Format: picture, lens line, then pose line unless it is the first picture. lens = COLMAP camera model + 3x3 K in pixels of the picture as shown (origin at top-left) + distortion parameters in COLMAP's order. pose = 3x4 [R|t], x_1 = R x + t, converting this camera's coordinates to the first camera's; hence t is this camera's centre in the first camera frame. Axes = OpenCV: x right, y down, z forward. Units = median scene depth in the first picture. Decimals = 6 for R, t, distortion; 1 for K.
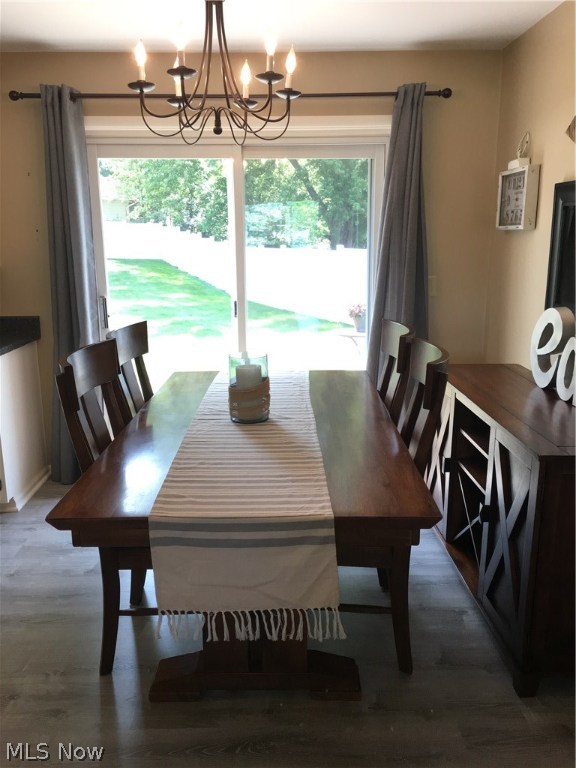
lens RADIAL K [[651.2, 0, 288.0], [0, 651.2, 384.0], [0, 0, 1]] dist [0.087915, -0.114506]
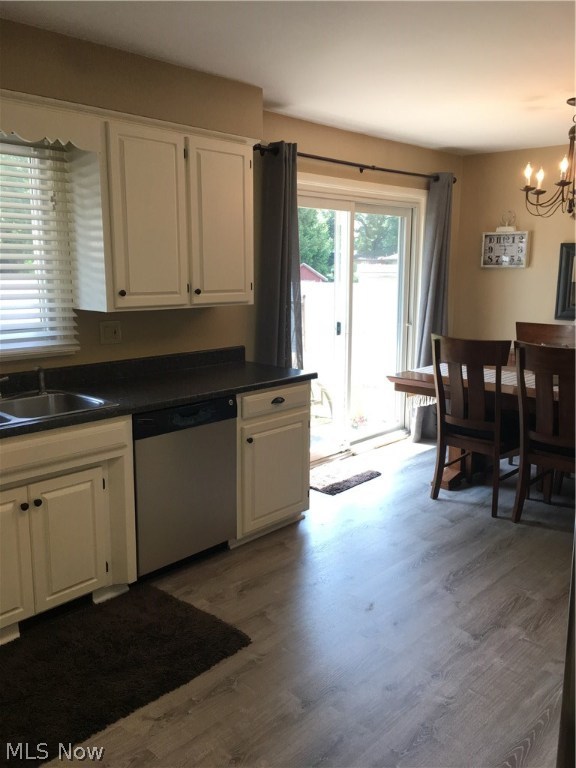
lens RADIAL K [[651.2, 0, 288.0], [0, 651.2, 384.0], [0, 0, 1]] dist [0.087915, -0.114506]
pose [[0.696259, -0.123267, 0.707127, -1.266232], [0.153743, 0.987891, 0.020829, -0.061530], [-0.701132, 0.094214, 0.706780, 0.233719]]
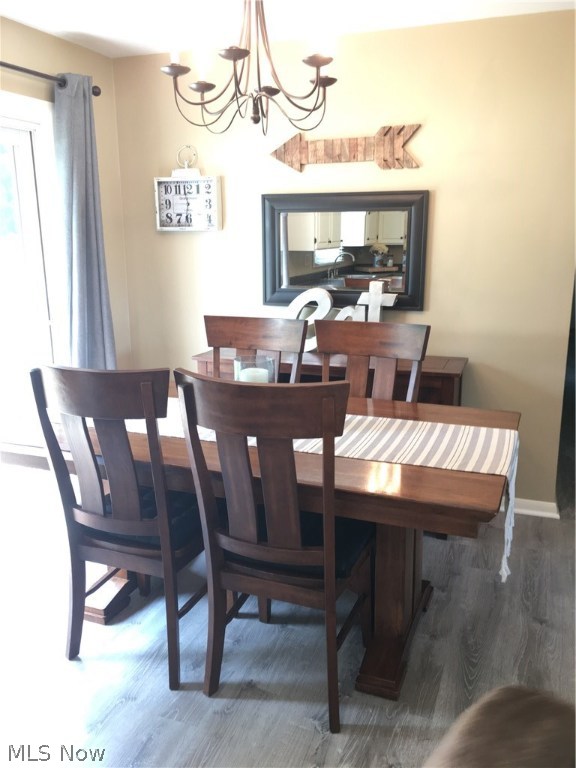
lens RADIAL K [[651.2, 0, 288.0], [0, 651.2, 384.0], [0, 0, 1]] dist [0.087915, -0.114506]
pose [[0.370339, -0.206127, 0.905737, -0.678266], [0.212933, 0.967942, 0.133220, -0.093056], [-0.904162, 0.143525, 0.402358, 0.431694]]
